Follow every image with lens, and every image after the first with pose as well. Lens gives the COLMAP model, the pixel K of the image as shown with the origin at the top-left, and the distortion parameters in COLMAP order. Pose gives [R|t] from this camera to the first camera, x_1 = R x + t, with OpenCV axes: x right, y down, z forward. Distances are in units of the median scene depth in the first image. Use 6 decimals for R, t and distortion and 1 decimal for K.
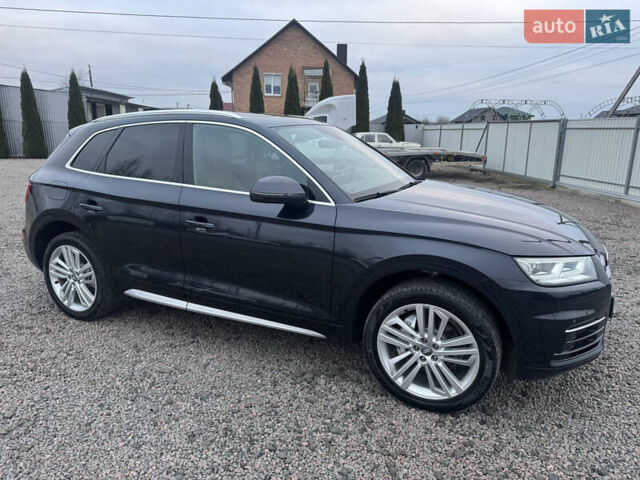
lens RADIAL K [[450.2, 0, 314.5], [0, 450.2, 242.8], [0, 0, 1]] dist [0.042316, -0.047231]
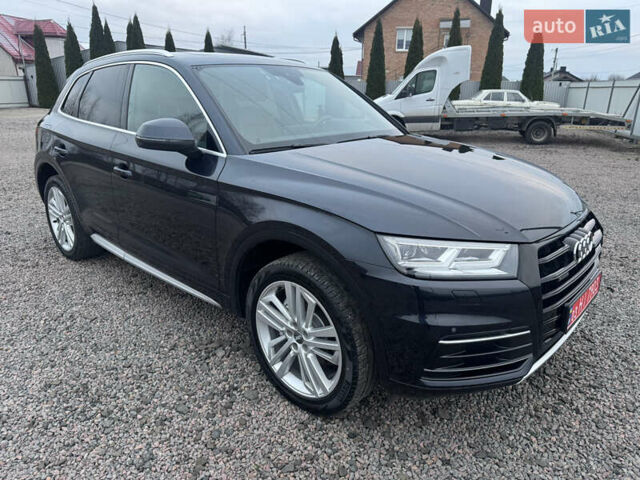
lens RADIAL K [[450.2, 0, 319.5], [0, 450.2, 236.3], [0, 0, 1]] dist [0.042316, -0.047231]
pose [[0.955747, 0.096166, -0.278029, 0.478588], [-0.077010, 0.993892, 0.079043, -0.014632], [0.283932, -0.054134, 0.957315, 0.217588]]
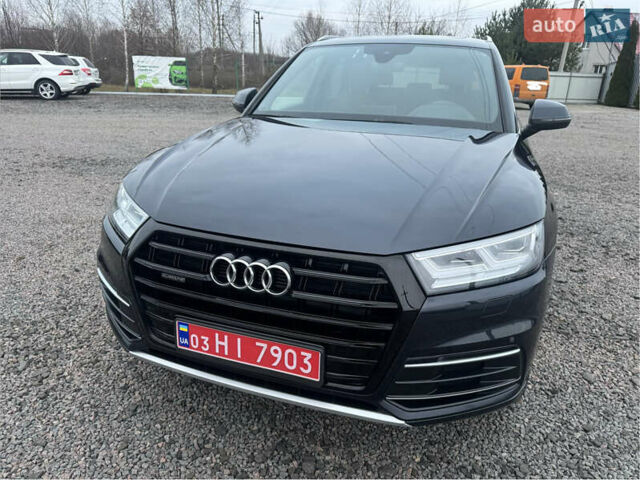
lens RADIAL K [[450.2, 0, 322.4], [0, 450.2, 239.8], [0, 0, 1]] dist [0.042316, -0.047231]
pose [[0.108054, 0.340712, -0.933938, 1.202206], [-0.272508, 0.913606, 0.301766, -0.200137], [0.956067, 0.221899, 0.191565, 1.058093]]
